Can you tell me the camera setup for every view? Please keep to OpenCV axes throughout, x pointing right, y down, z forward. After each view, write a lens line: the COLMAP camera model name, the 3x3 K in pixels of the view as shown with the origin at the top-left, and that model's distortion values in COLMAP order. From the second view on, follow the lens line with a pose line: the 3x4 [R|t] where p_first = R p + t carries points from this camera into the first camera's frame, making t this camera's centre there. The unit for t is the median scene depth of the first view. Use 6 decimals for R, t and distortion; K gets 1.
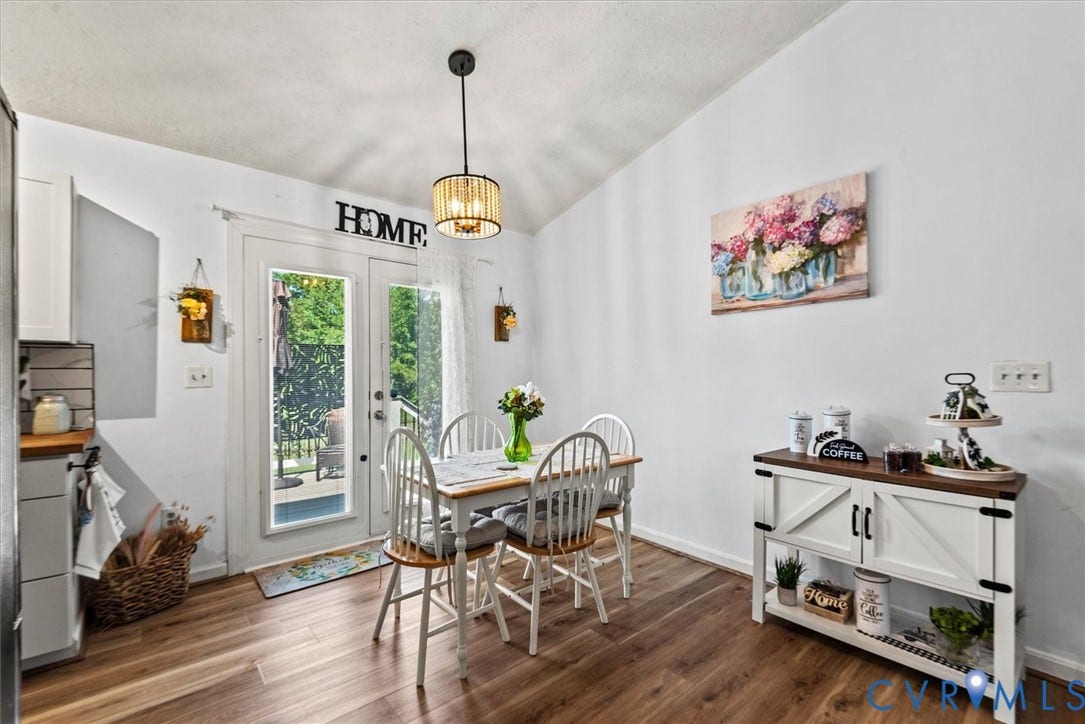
lens RADIAL K [[470.4, 0, 542.1], [0, 470.4, 370.0], [0, 0, 1]] dist [0.019896, -0.008174]
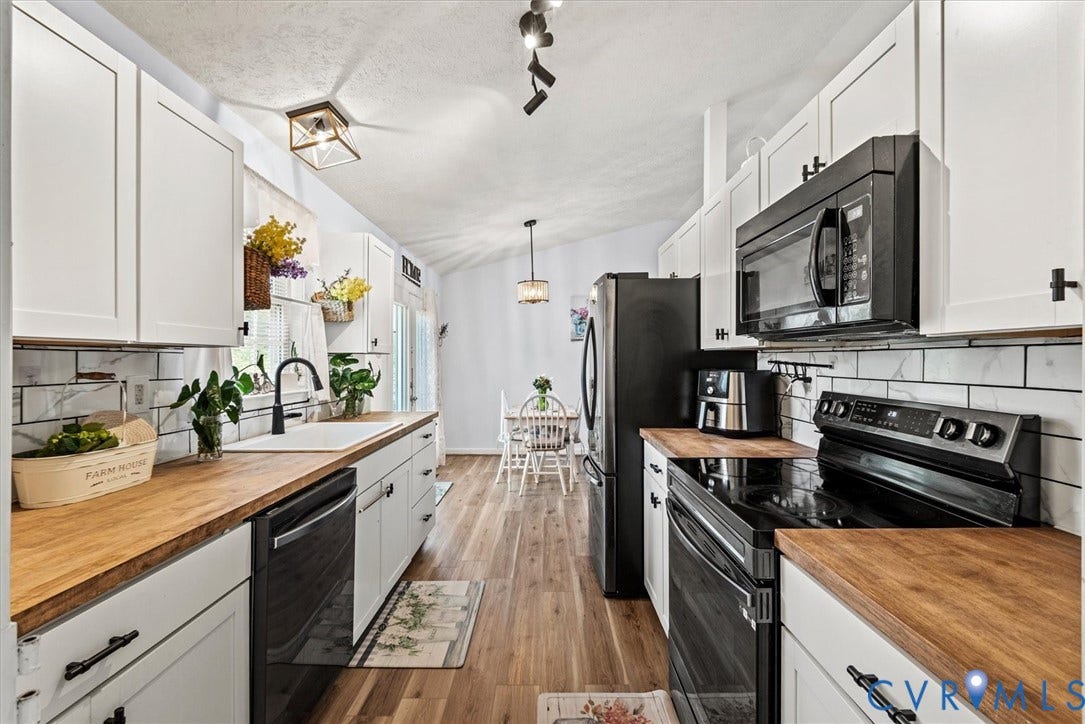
lens RADIAL K [[470.4, 0, 541.1], [0, 470.4, 359.8], [0, 0, 1]] dist [0.019896, -0.008174]
pose [[0.646509, 0.001073, 0.762906, -1.549842], [-0.000281, 0.999999, -0.001168, -0.031249], [-0.762906, 0.000540, 0.646509, -0.345617]]
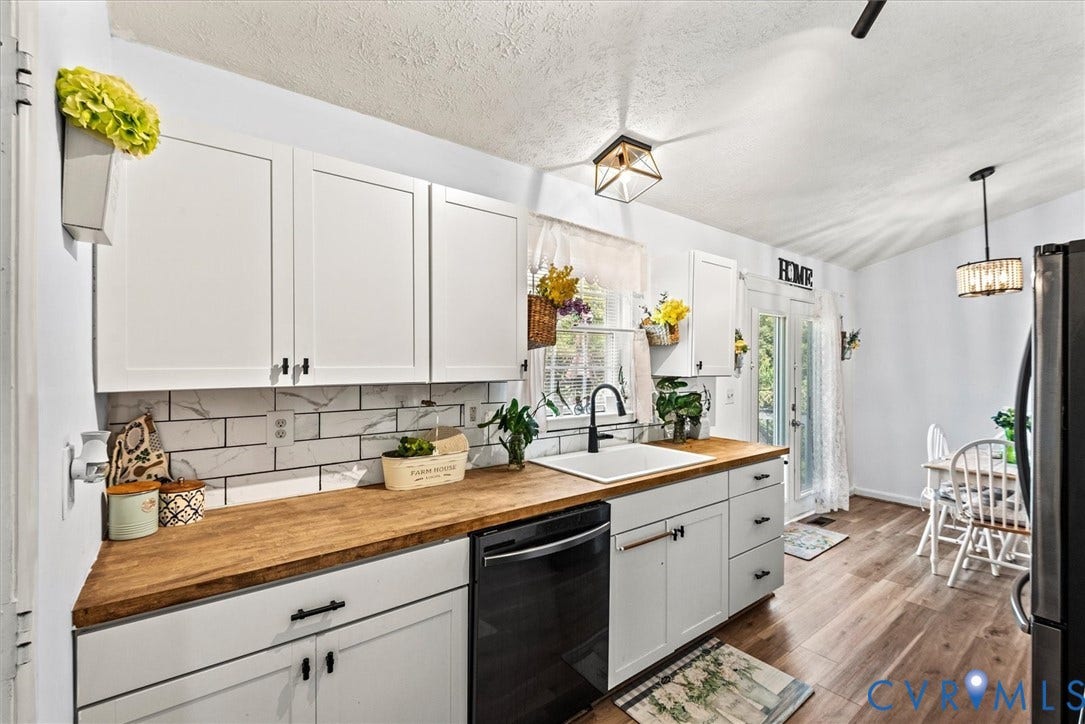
lens RADIAL K [[470.4, 0, 538.2], [0, 470.4, 362.9], [0, 0, 1]] dist [0.019896, -0.008174]
pose [[0.999430, 0.003937, -0.033531, -1.262767], [-0.003967, 0.999992, -0.000822, -0.078931], [0.033528, 0.000954, 0.999437, -0.374514]]
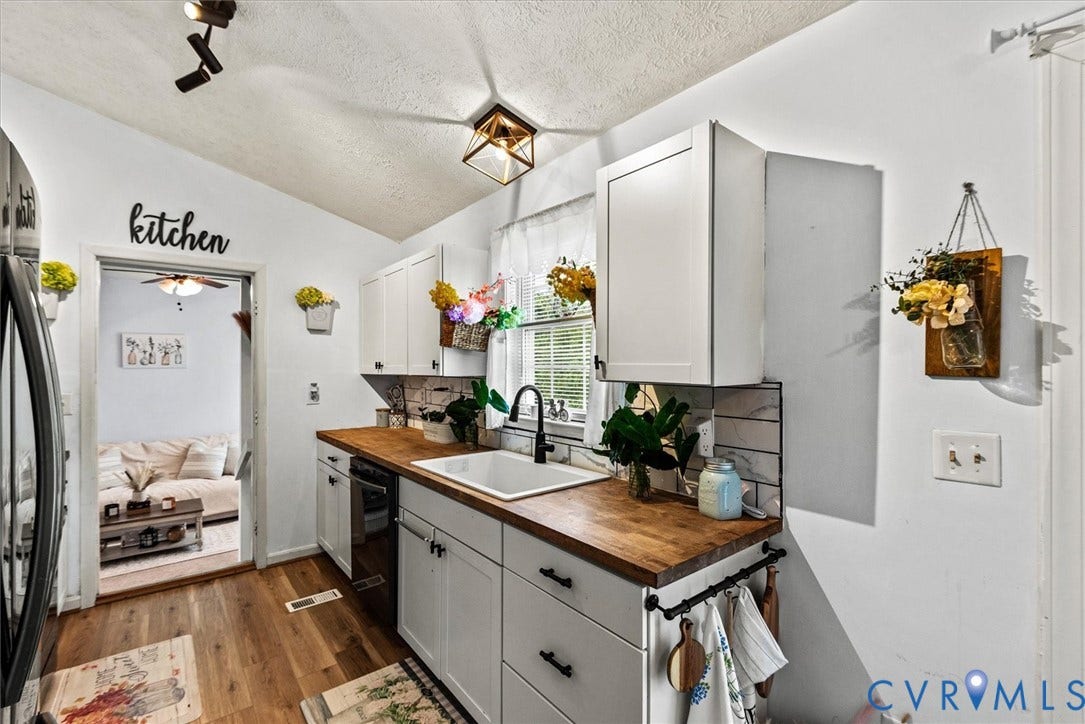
lens RADIAL K [[470.4, 0, 535.5], [0, 470.4, 365.0], [0, 0, 1]] dist [0.019896, -0.008174]
pose [[-0.024601, -0.002829, -0.999693, -0.294177], [-0.002941, 0.999992, -0.002757, -0.069730], [0.999693, 0.002872, -0.024610, 0.644770]]
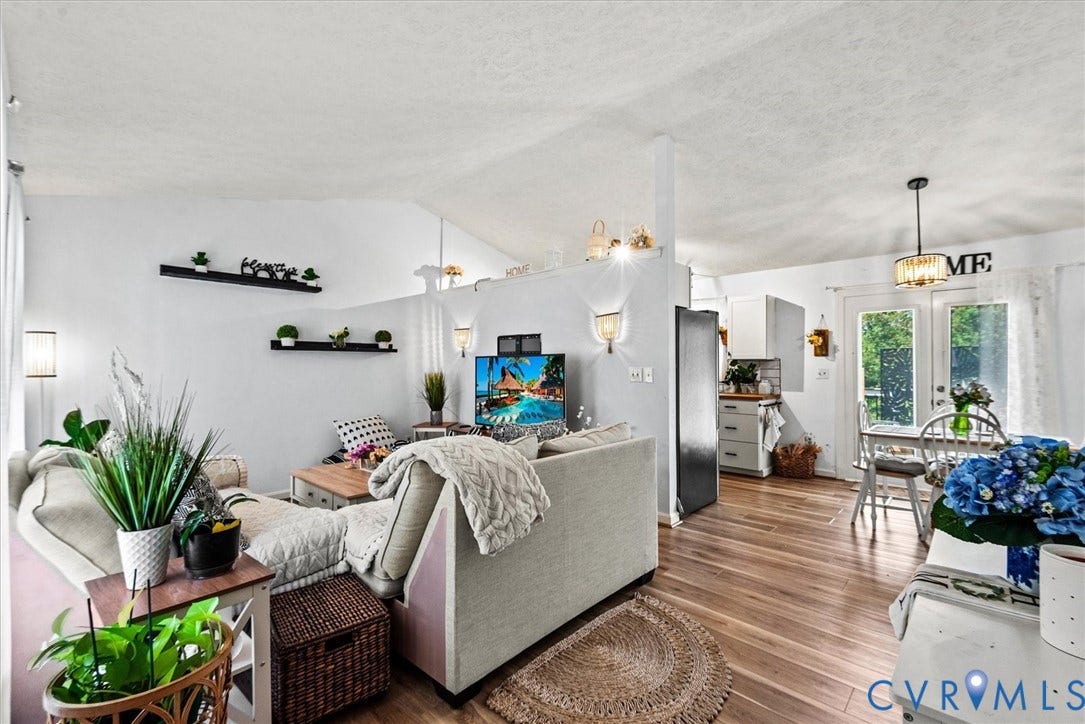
lens RADIAL K [[470.4, 0, 533.0], [0, 470.4, 370.8], [0, 0, 1]] dist [0.019896, -0.008174]
pose [[0.110737, 0.002004, -0.993848, 1.168368], [-0.000375, 0.999998, 0.001975, -0.001091], [0.993850, 0.000154, 0.110737, -0.447642]]
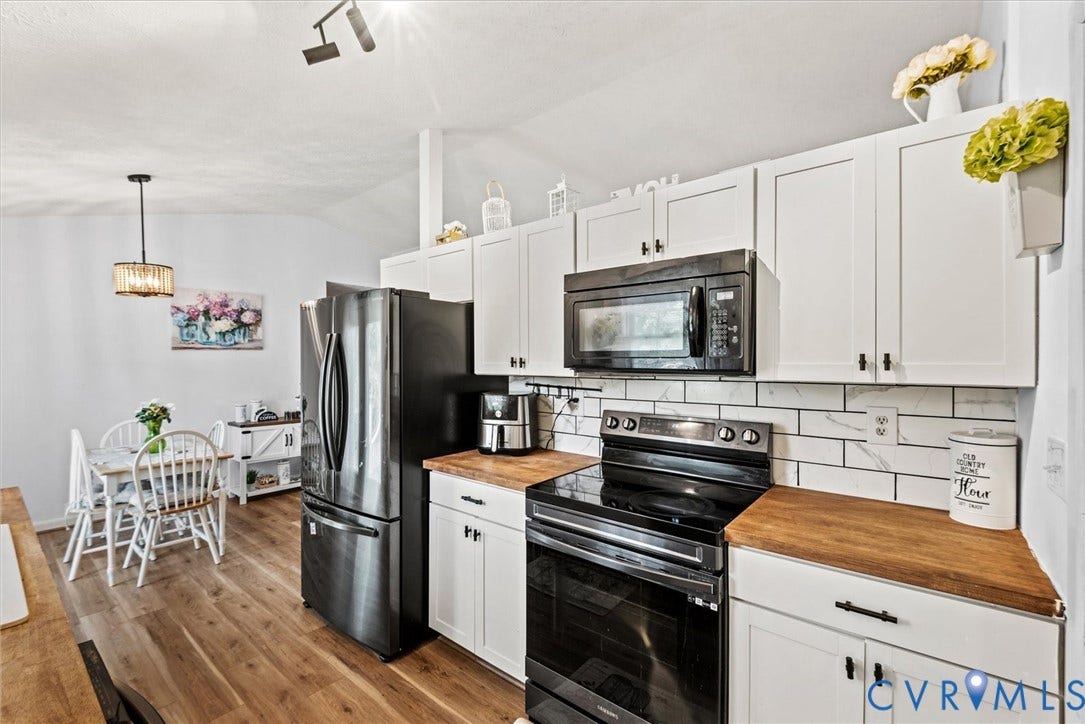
lens RADIAL K [[470.4, 0, 545.6], [0, 470.4, 362.8], [0, 0, 1]] dist [0.019896, -0.008174]
pose [[-0.187188, 0.000379, 0.982324, -1.604338], [0.003141, 0.999995, 0.000213, -0.076665], [-0.982319, 0.003125, -0.187188, 0.064932]]
